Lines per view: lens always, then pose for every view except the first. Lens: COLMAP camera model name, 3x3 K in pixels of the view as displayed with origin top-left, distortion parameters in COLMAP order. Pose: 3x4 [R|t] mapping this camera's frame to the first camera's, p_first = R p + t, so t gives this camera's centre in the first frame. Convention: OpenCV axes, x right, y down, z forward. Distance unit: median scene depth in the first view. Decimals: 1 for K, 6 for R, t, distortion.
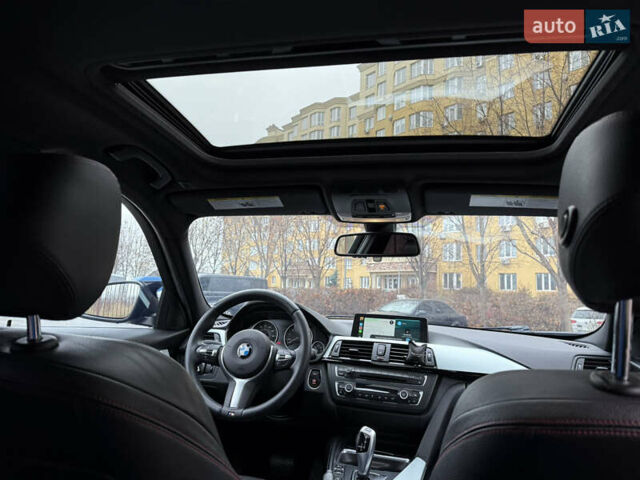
lens RADIAL K [[455.3, 0, 320.0], [0, 455.3, 240.0], [0, 0, 1]] dist [0.088298, -0.105562]
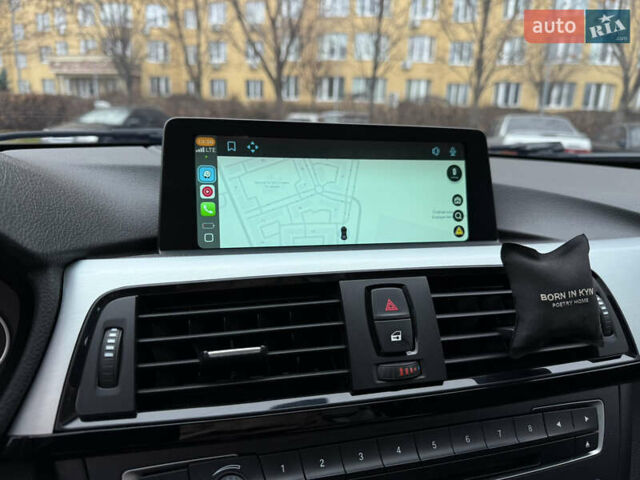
lens RADIAL K [[448.0, 0, 320.0], [0, 448.0, 240.0], [0, 0, 1]] dist [-0.003726, -0.002942]
pose [[0.812383, -0.166486, 0.558852, 0.017254], [-0.072742, 0.921957, 0.380401, 0.140190], [-0.578569, -0.349683, 0.736872, 0.858836]]
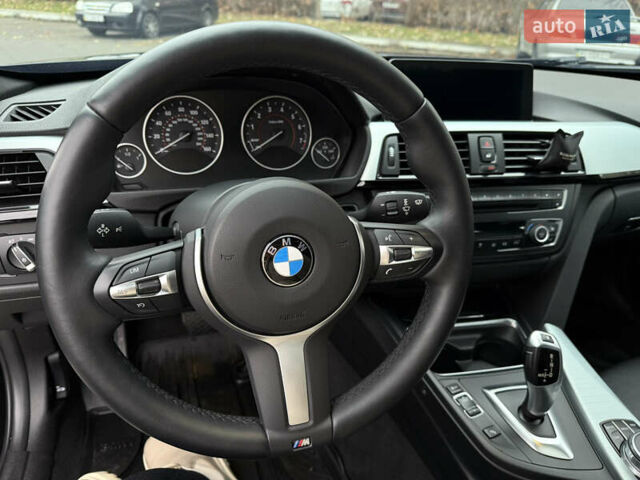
lens RADIAL K [[455.3, 0, 320.0], [0, 455.3, 240.0], [0, 0, 1]] dist [0.088298, -0.105562]
pose [[0.836032, -0.259442, 0.483467, -0.251501], [-0.091124, 0.803254, 0.588625, 0.049373], [-0.541061, -0.536165, 0.647904, 0.704128]]
